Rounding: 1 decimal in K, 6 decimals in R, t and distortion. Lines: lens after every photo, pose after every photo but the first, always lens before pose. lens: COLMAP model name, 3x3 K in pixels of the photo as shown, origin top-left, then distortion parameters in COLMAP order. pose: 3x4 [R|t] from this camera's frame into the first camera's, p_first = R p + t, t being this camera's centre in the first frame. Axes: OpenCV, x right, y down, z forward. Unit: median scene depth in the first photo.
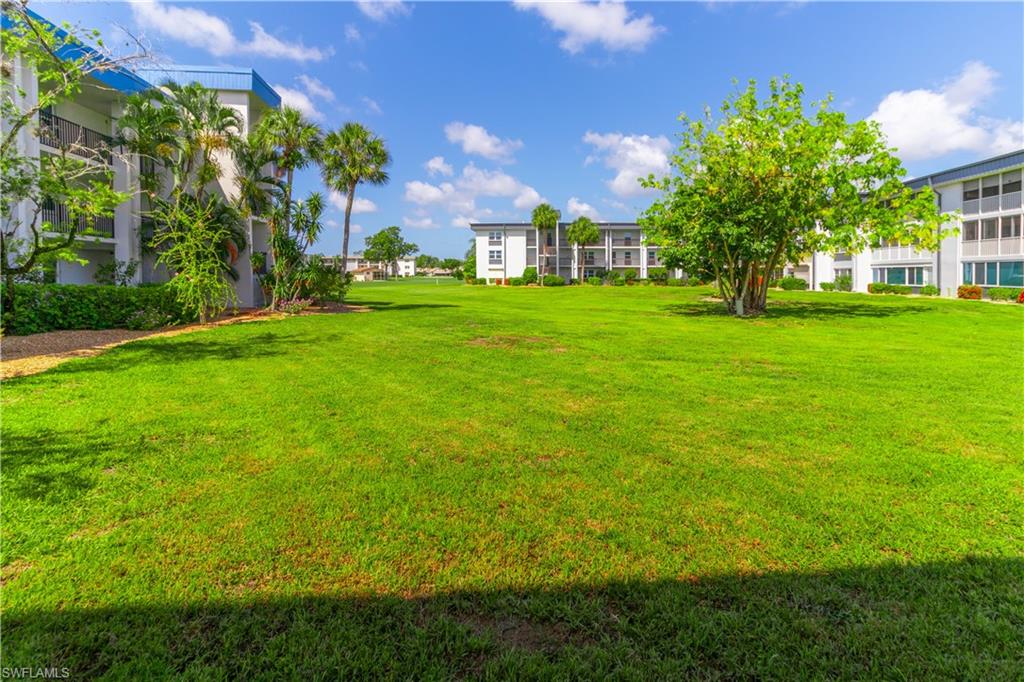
lens RADIAL K [[470.8, 0, 513.2], [0, 470.8, 268.3], [0, 0, 1]] dist [0.015880, -0.000623]
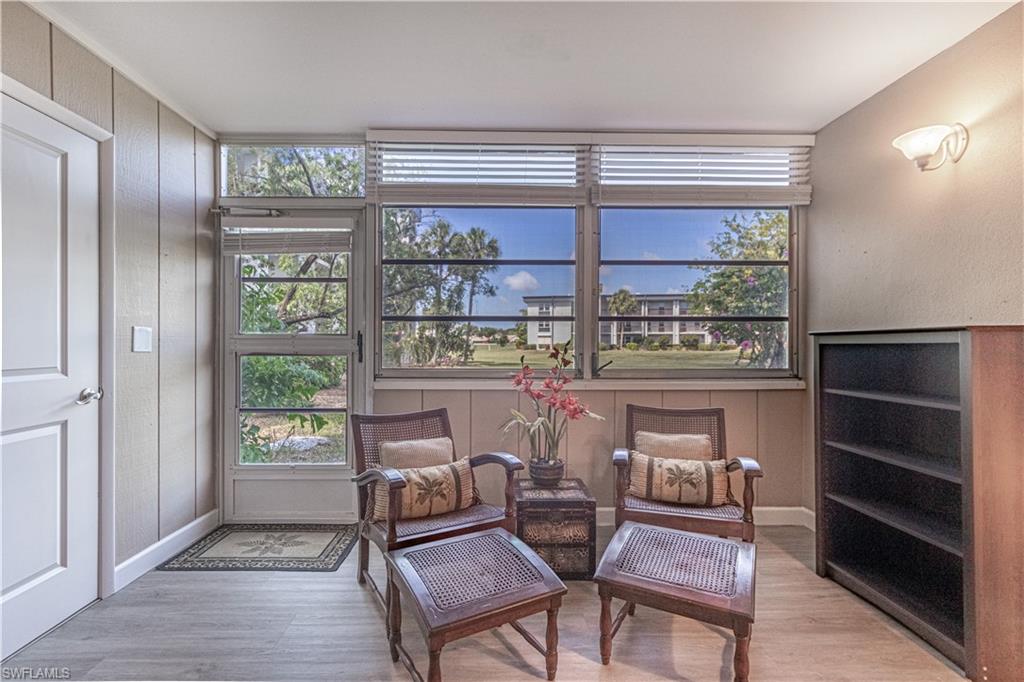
lens RADIAL K [[470.8, 0, 507.9], [0, 470.8, 343.4], [0, 0, 1]] dist [0.015880, -0.000623]
pose [[0.999027, -0.003426, -0.043981, -0.075734], [0.004083, 0.999881, 0.014872, 0.001952], [0.043925, -0.015037, 0.998922, -0.138753]]
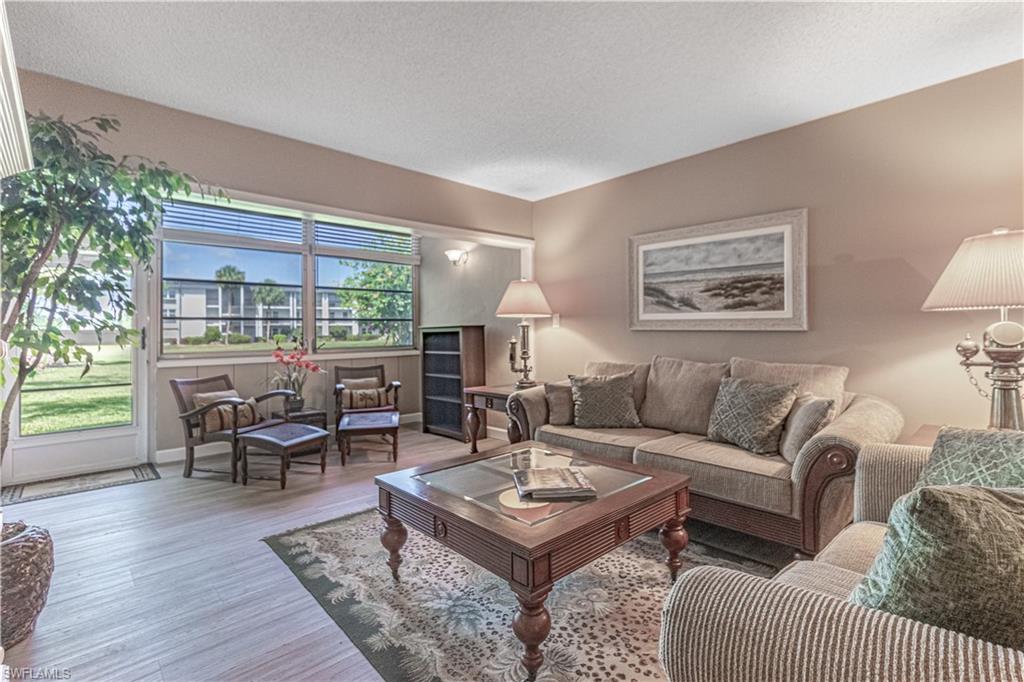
lens RADIAL K [[470.8, 0, 508.2], [0, 470.8, 323.3], [0, 0, 1]] dist [0.015880, -0.000623]
pose [[0.780971, -0.003980, 0.624554, -0.100684], [0.008531, 0.999954, -0.004296, 0.001383], [-0.624509, 0.008683, 0.780970, -0.190354]]
